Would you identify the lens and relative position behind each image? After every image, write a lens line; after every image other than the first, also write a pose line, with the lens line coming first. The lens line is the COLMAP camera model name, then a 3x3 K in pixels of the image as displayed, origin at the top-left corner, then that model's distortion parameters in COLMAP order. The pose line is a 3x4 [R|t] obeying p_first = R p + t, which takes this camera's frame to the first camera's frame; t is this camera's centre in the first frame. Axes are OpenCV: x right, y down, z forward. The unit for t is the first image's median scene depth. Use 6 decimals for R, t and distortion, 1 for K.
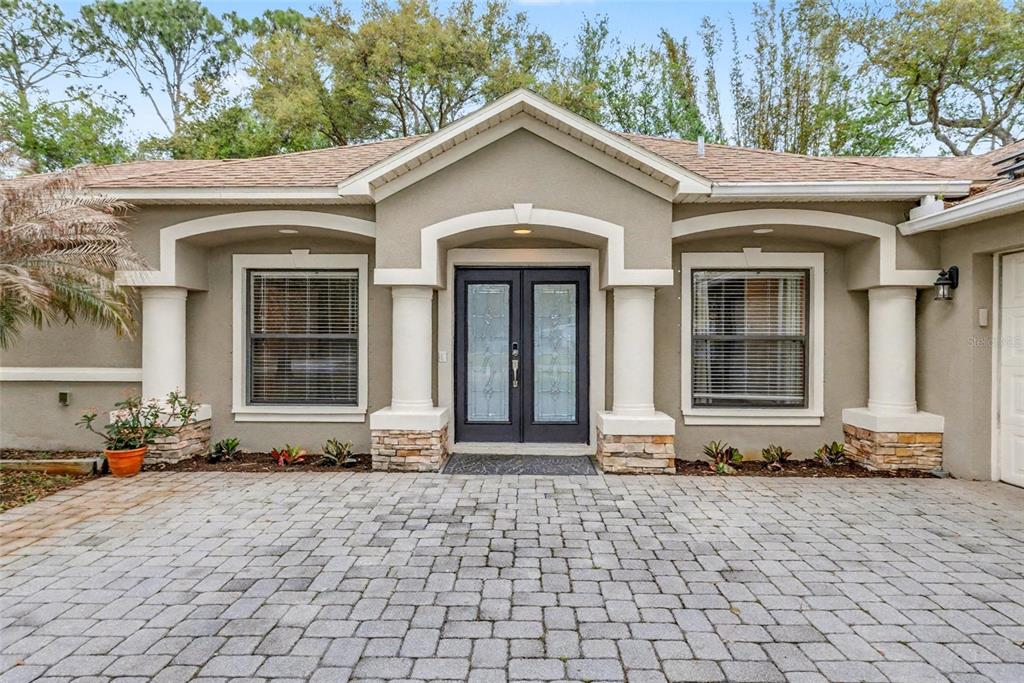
lens RADIAL K [[632.3, 0, 512.0], [0, 632.3, 341.5], [0, 0, 1]] dist [0.001706, 0.001177]
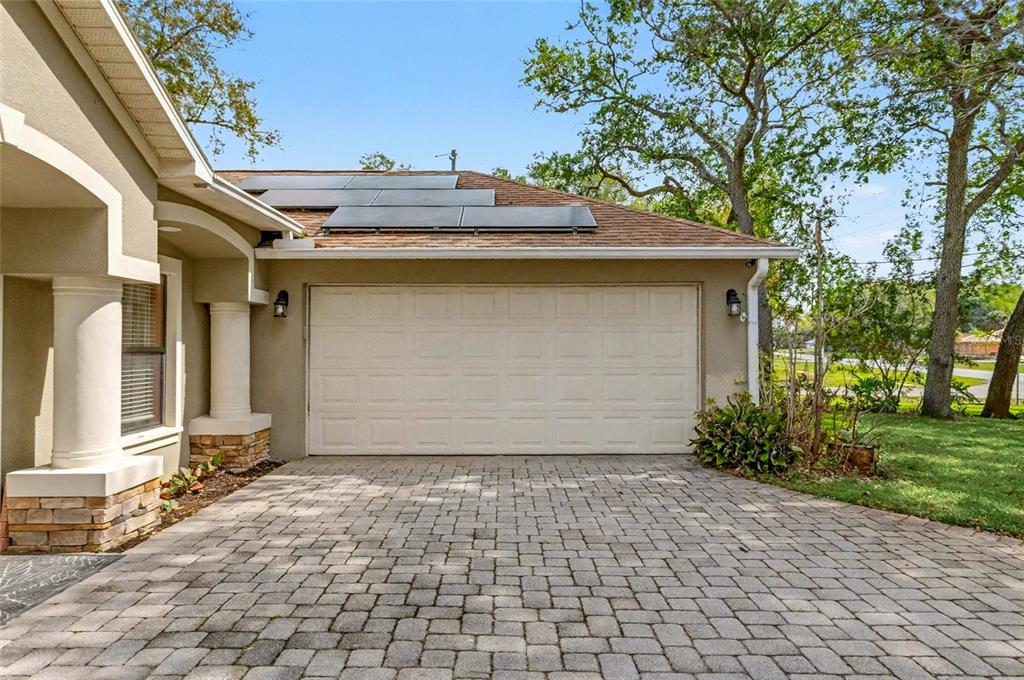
lens RADIAL K [[632.3, 0, 512.0], [0, 632.3, 340.0], [0, 0, 1]] dist [0.001706, 0.001177]
pose [[-0.036394, 0.002874, 0.999333, -0.518591], [0.006707, 0.999974, -0.002631, -0.014832], [-0.999315, 0.006607, -0.036412, 0.560904]]
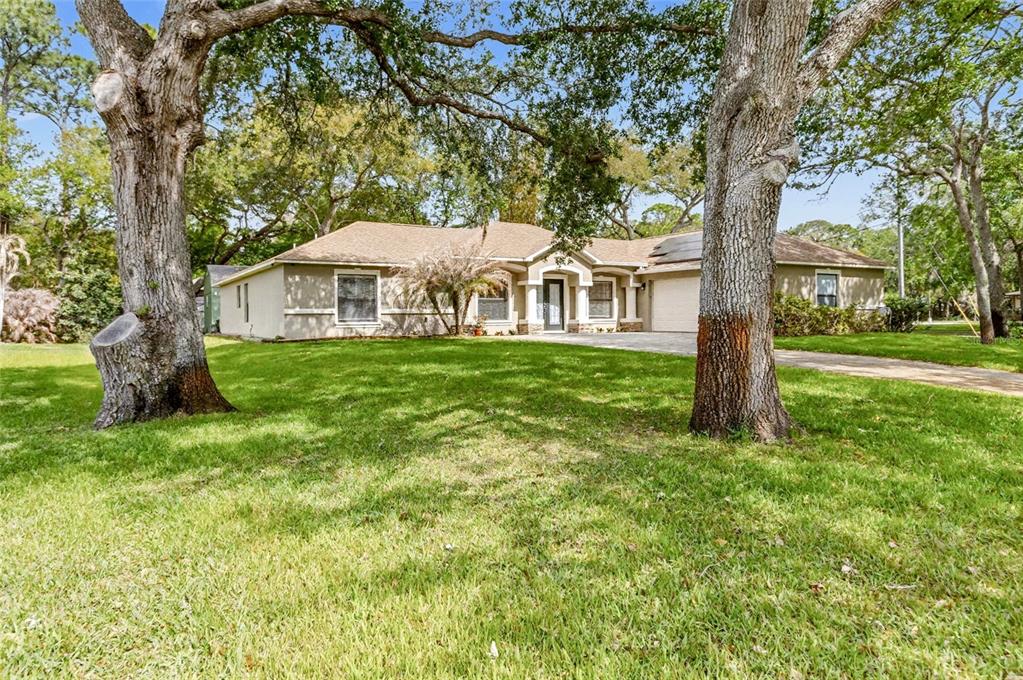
lens RADIAL K [[631.7, 0, 511.5], [0, 631.7, 340.0], [0, 0, 1]] dist [0.001706, 0.001177]
pose [[0.837771, -0.030153, 0.545189, -2.246237], [0.016194, 0.999407, 0.030390, 0.115508], [-0.545782, -0.016632, 0.837762, -1.968438]]
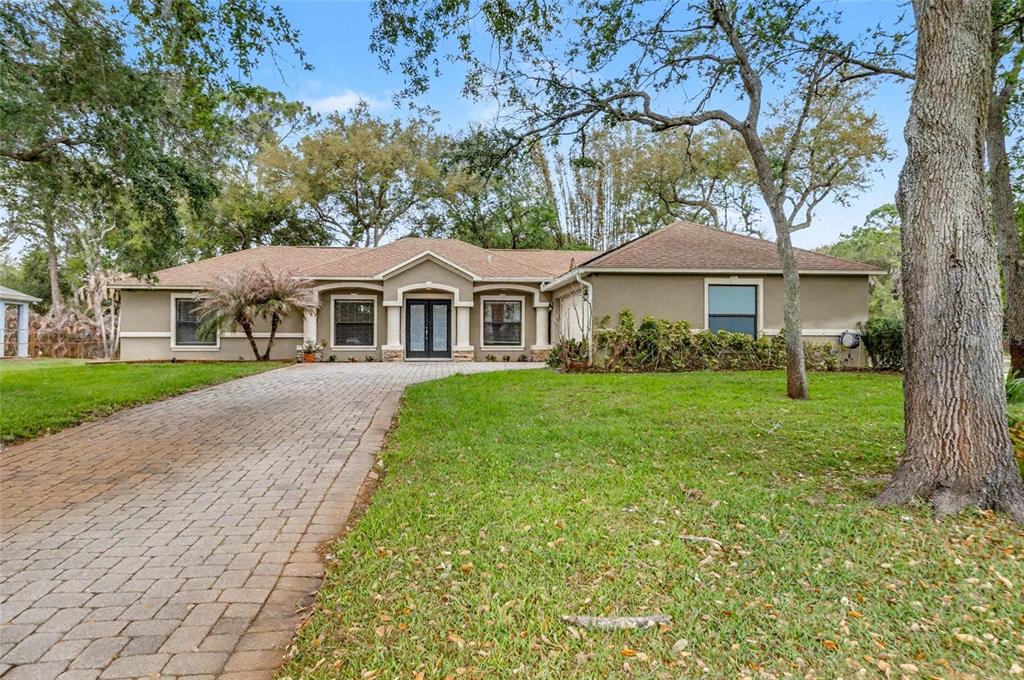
lens RADIAL K [[632.3, 0, 512.0], [0, 632.3, 340.0], [0, 0, 1]] dist [0.001706, 0.001177]
pose [[0.990221, -0.002609, 0.139482, -0.012833], [0.003748, 0.999962, -0.007902, 0.111895], [-0.139456, 0.008347, 0.990193, -2.260816]]
